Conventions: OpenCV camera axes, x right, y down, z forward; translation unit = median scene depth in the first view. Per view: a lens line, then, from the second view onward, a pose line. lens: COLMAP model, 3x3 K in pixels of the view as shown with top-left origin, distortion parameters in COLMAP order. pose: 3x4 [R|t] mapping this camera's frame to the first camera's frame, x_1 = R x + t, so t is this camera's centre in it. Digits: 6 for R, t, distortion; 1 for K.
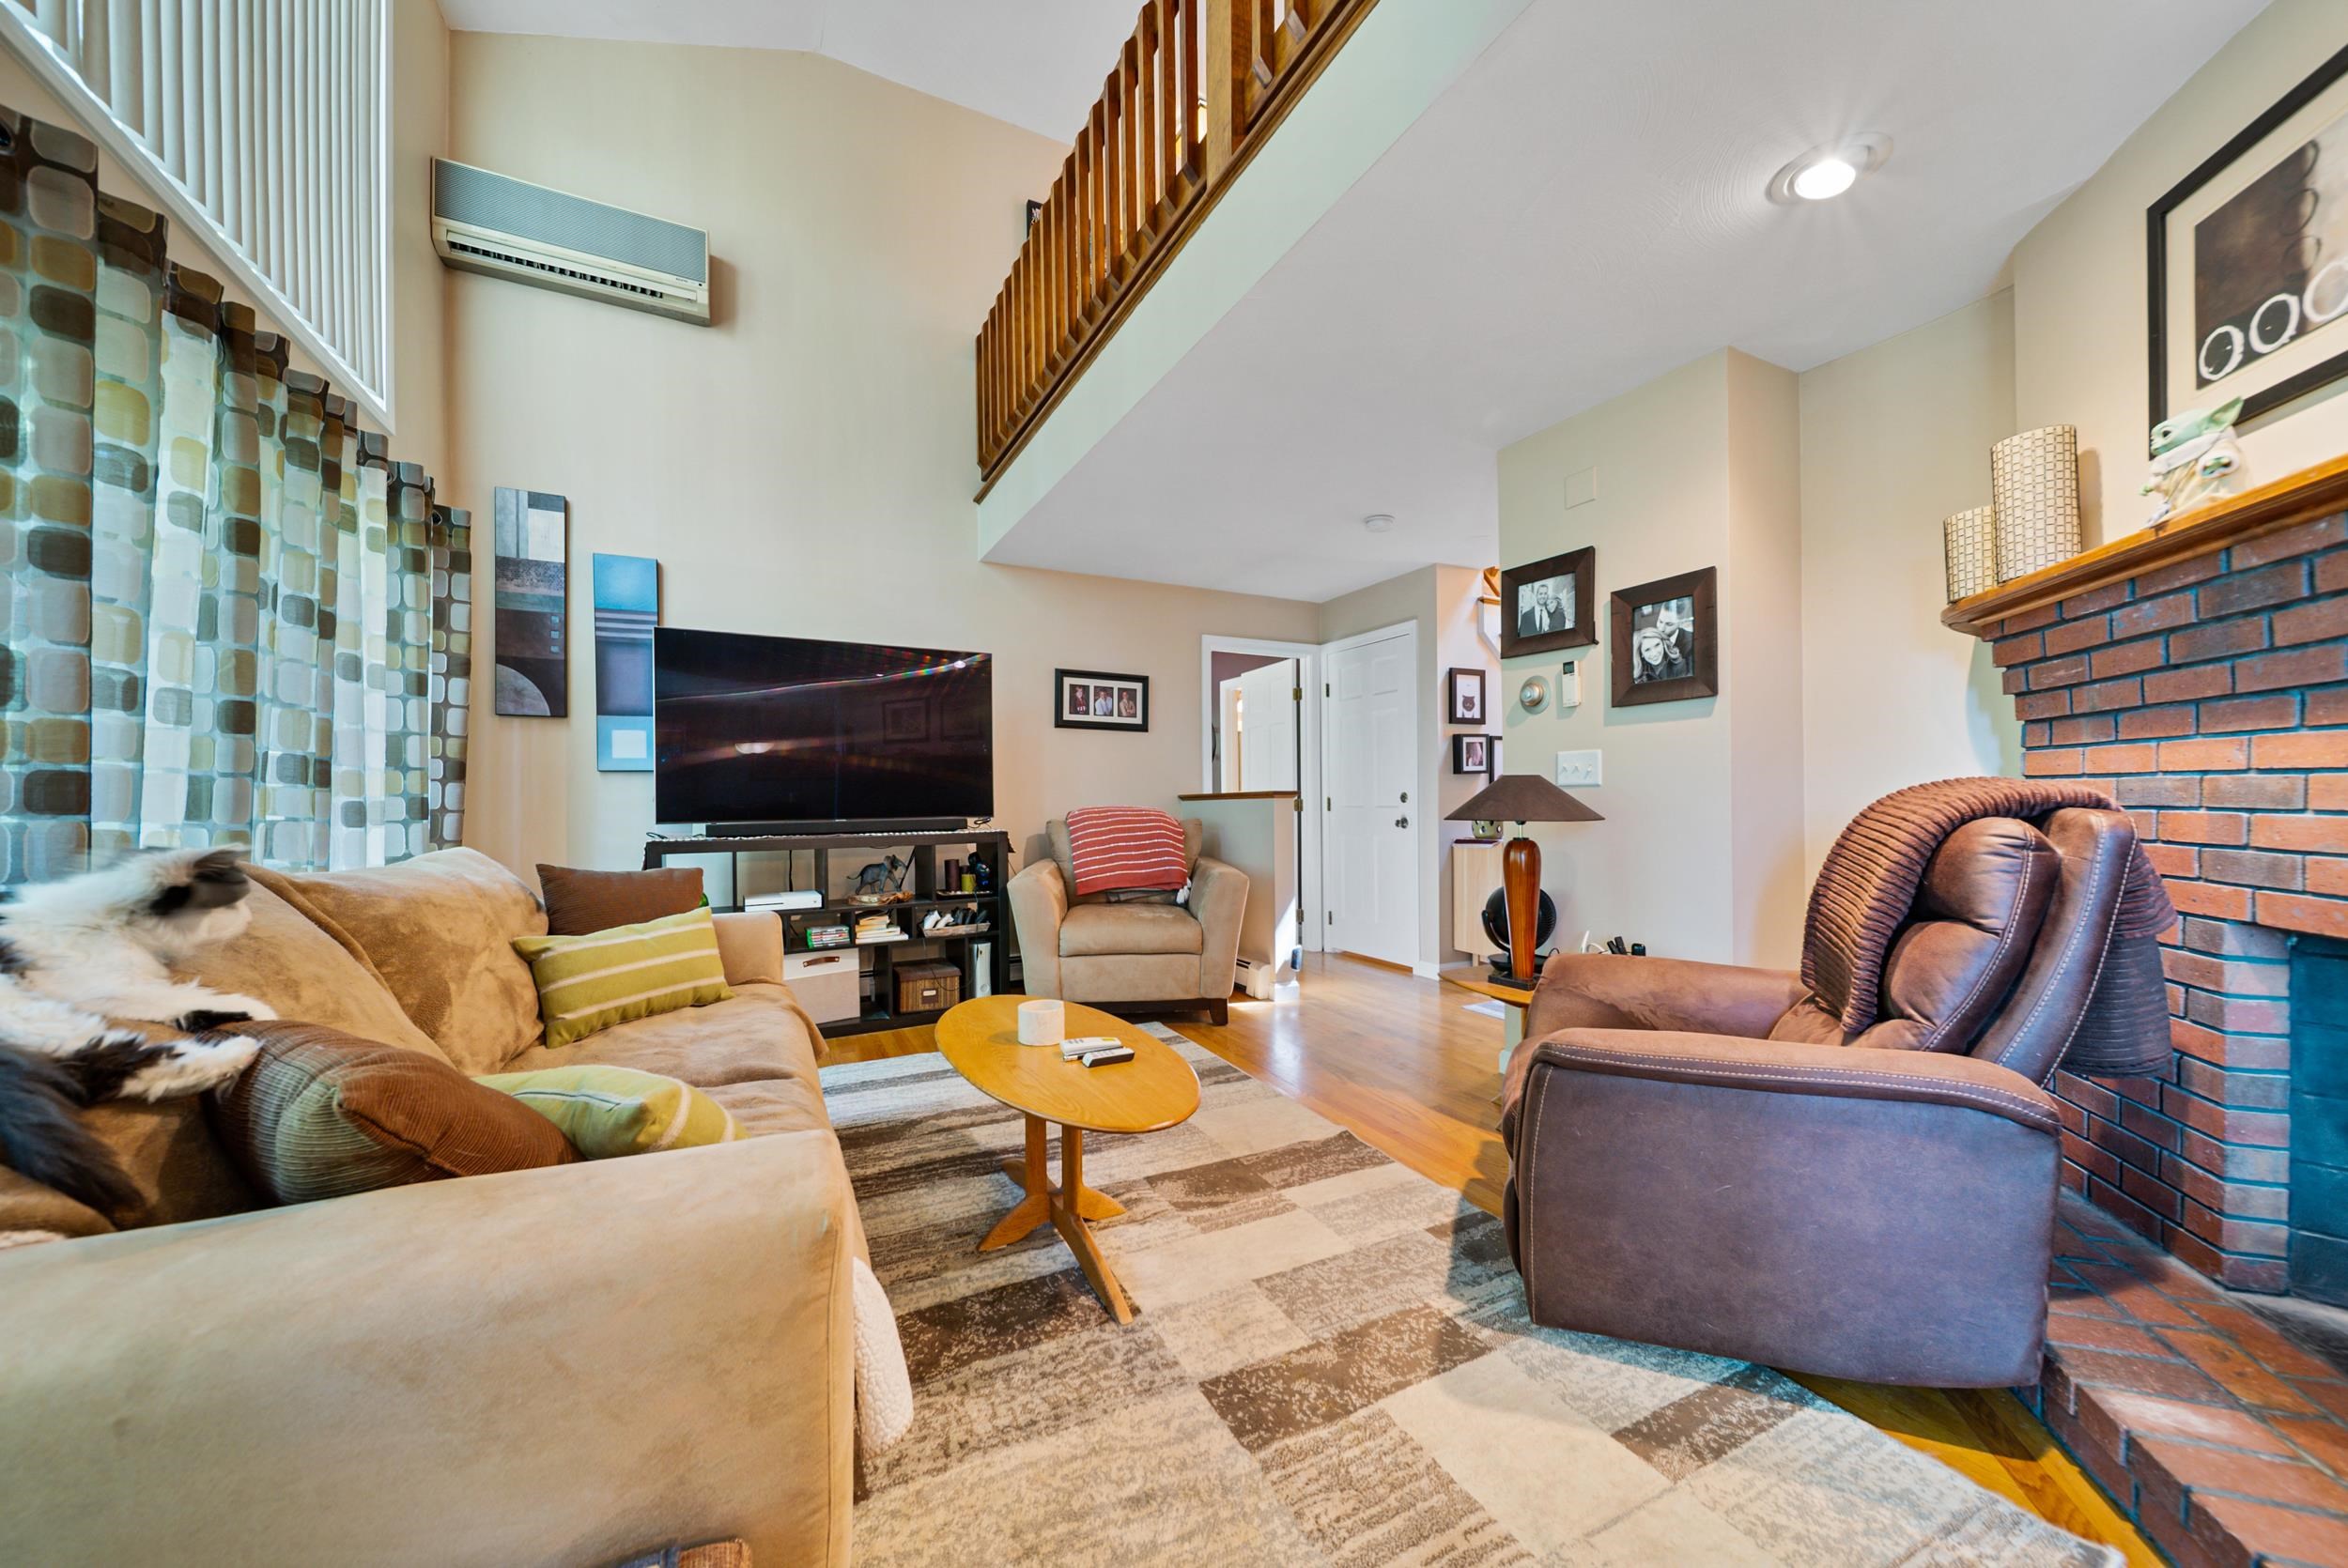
lens RADIAL K [[837.0, 0, 1172.8], [0, 837.0, 799.5], [0, 0, 1]] dist [-0.000197, -0.000795]
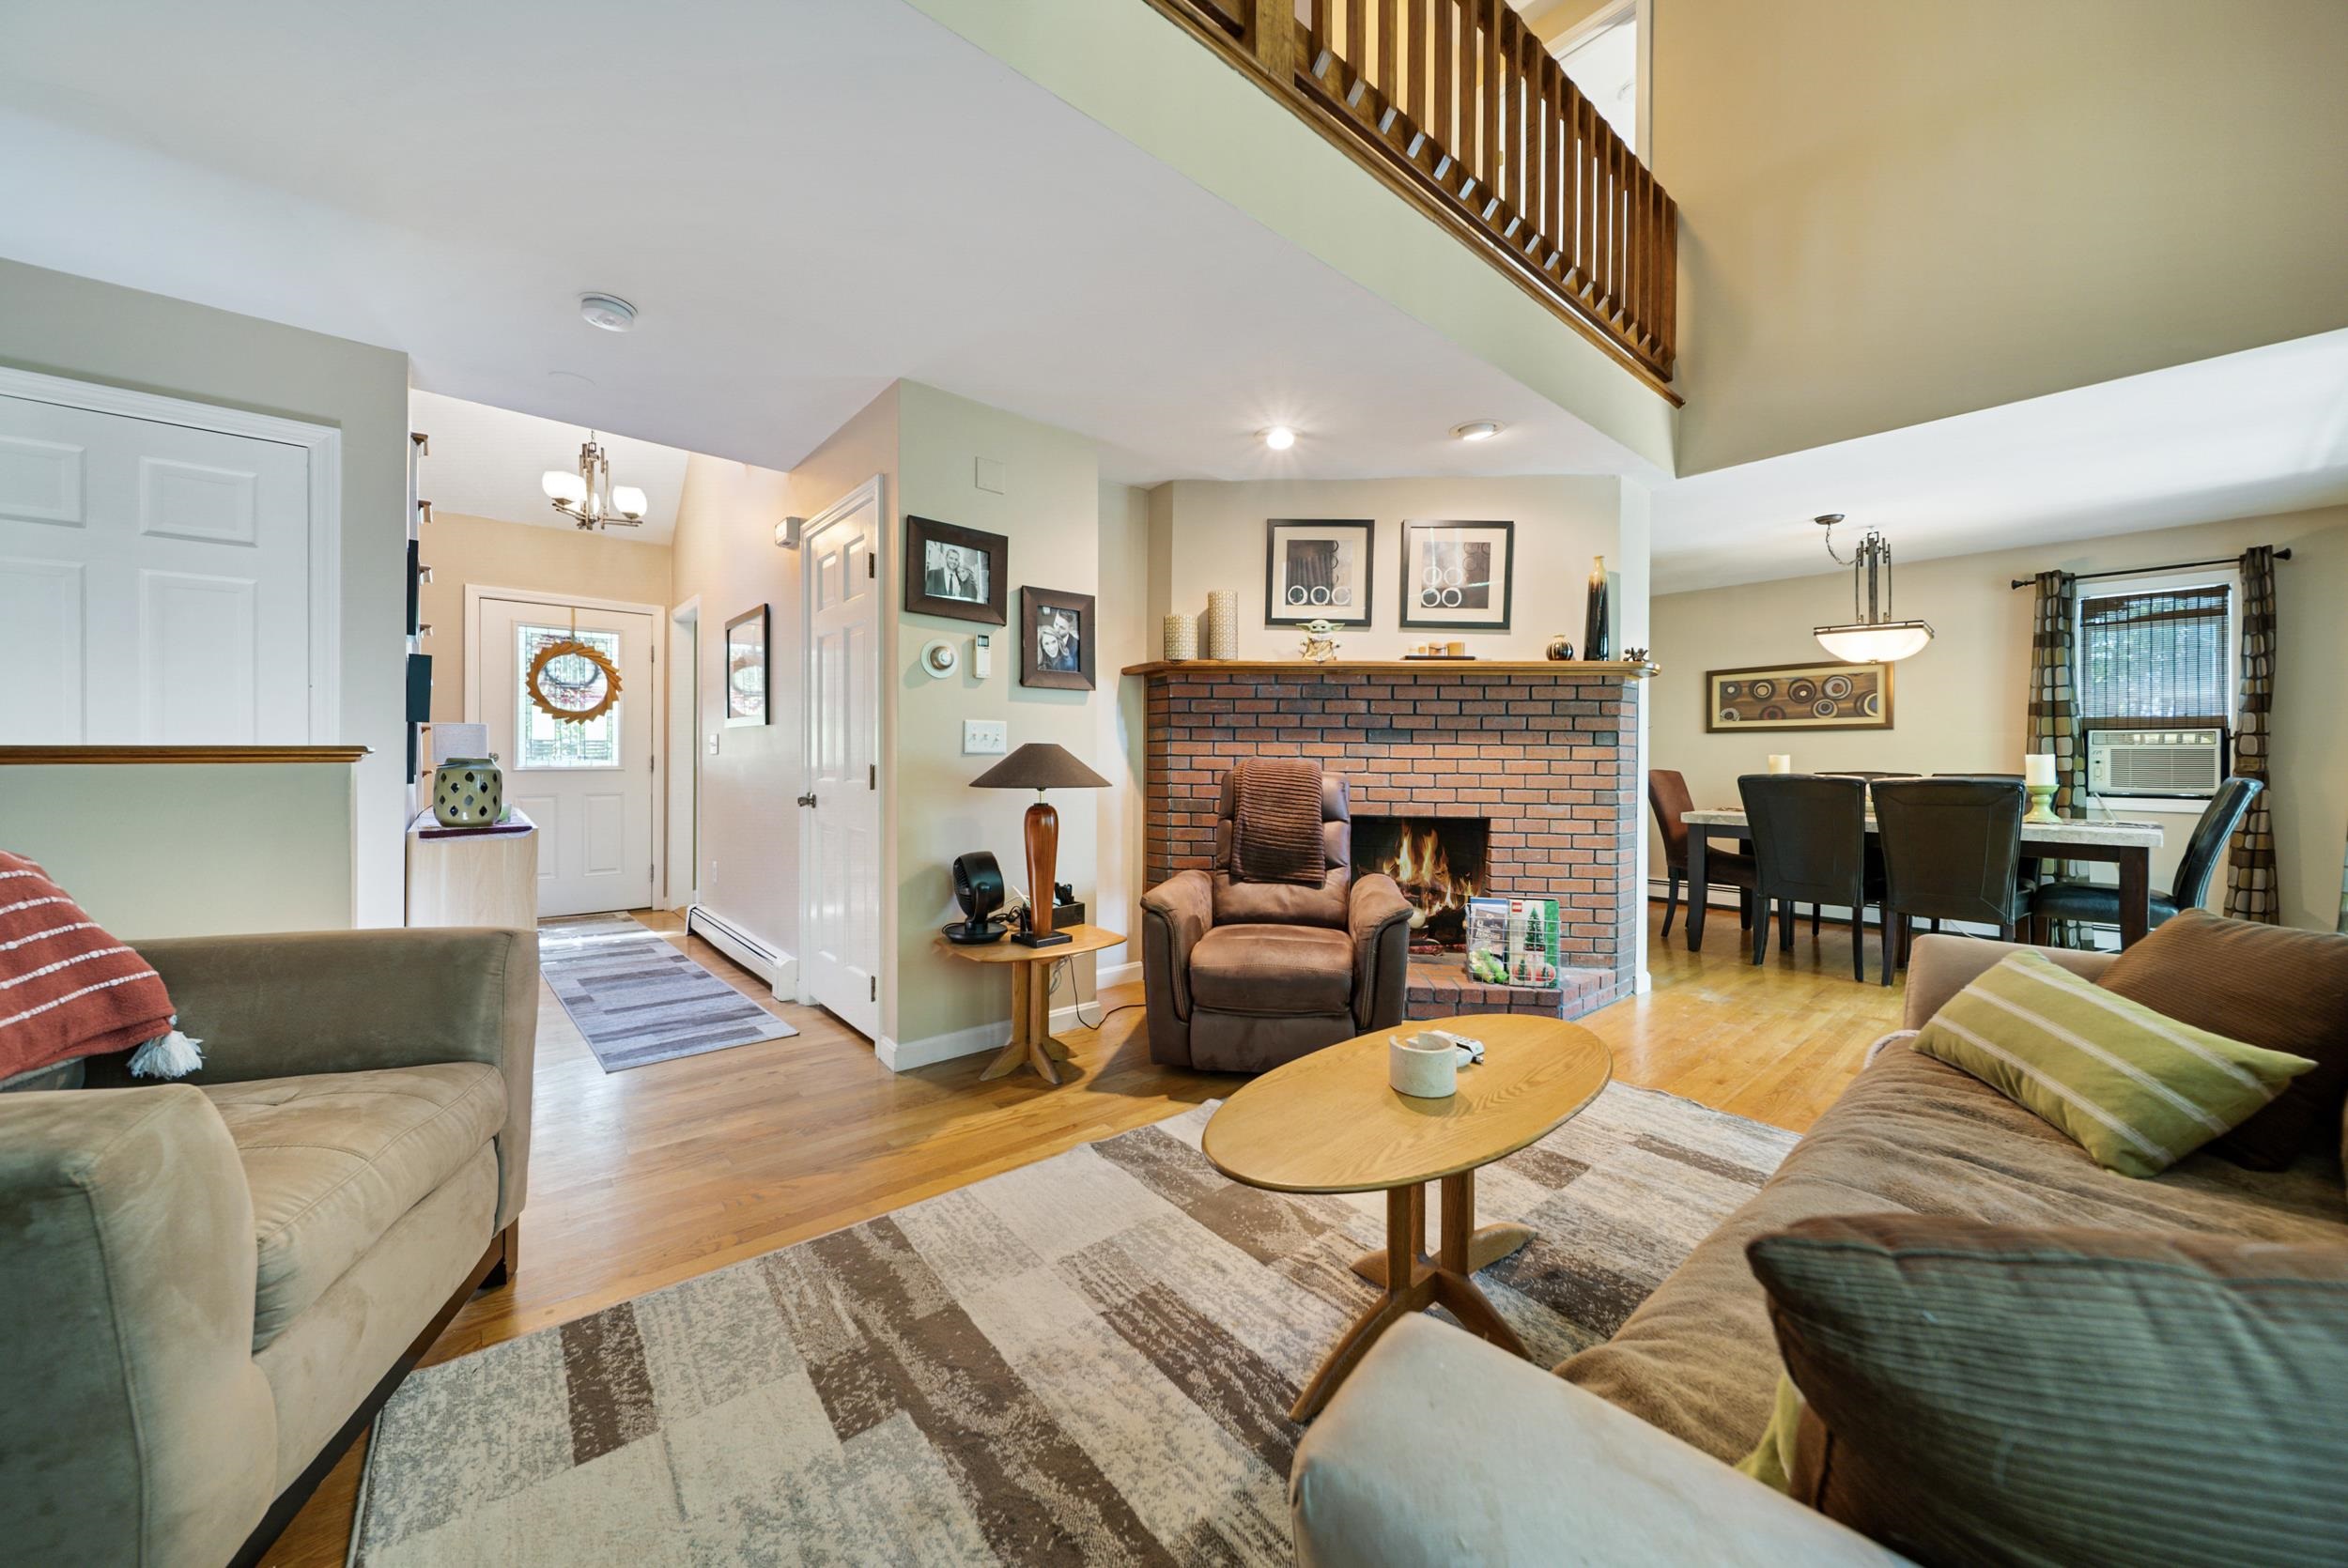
lens RADIAL K [[837.0, 0, 1173.9], [0, 837.0, 767.7], [0, 0, 1]] dist [-0.000197, -0.000795]
pose [[-0.238460, -0.007324, 0.971125, -0.652374], [-0.004804, 0.999968, 0.006362, -0.006919], [-0.971140, -0.003148, -0.238488, 1.093412]]
